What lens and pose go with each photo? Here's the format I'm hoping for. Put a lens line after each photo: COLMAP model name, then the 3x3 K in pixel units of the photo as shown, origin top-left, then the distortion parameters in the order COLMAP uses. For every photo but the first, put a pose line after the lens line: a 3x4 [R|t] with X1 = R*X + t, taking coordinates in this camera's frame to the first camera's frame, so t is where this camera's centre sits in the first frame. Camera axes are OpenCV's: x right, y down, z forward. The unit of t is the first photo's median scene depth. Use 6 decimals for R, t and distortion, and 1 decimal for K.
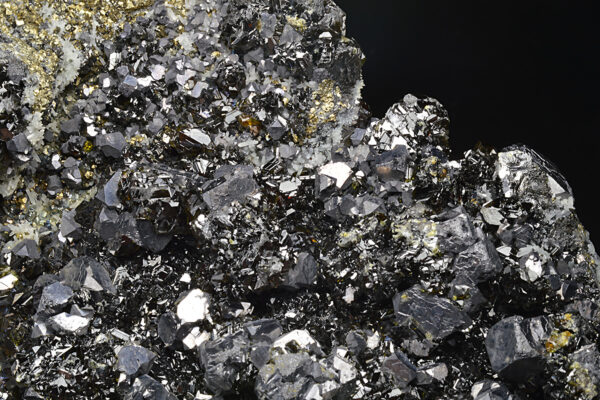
lens RADIAL K [[1650.4, 0, 300.0], [0, 1650.4, 200.0], [0, 0, 1]] dist [-0.045418, -0.391177]
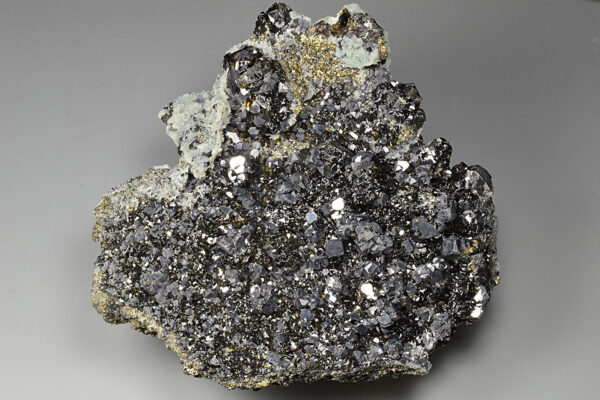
lens RADIAL K [[1650.4, 0, 300.0], [0, 1650.4, 200.0], [0, 0, 1]] dist [-0.045418, -0.391177]
pose [[0.973467, 0.228594, -0.010358, -0.098055], [-0.222239, 0.955250, 0.195211, -0.440988], [0.054518, -0.187730, 0.980706, -1.579544]]
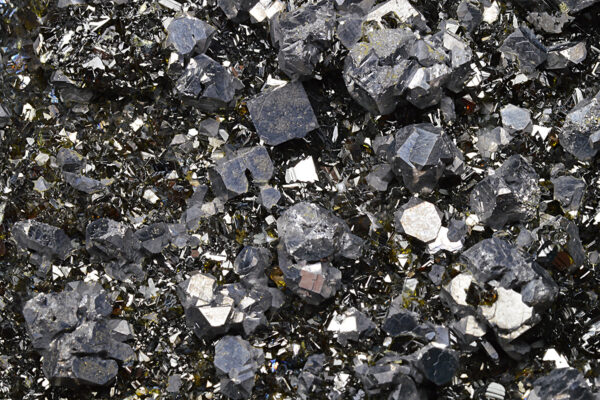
lens RADIAL K [[1650.4, 0, 300.0], [0, 1650.4, 200.0], [0, 0, 1]] dist [-0.045418, -0.391177]
pose [[0.999960, 0.005141, -0.007323, -0.040541], [-0.003535, 0.978853, 0.204536, 0.011860], [0.008220, -0.204502, 0.978832, 0.206876]]
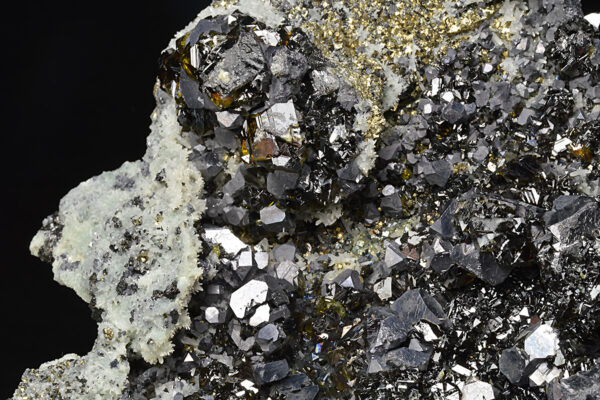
lens RADIAL K [[1650.4, 0, 300.0], [0, 1650.4, 200.0], [0, 0, 1]] dist [-0.045418, -0.391177]
pose [[0.999974, 0.006237, -0.003686, -0.203471], [-0.006234, 0.999980, 0.000726, -0.018902], [0.003690, -0.000703, 0.999993, 0.028912]]
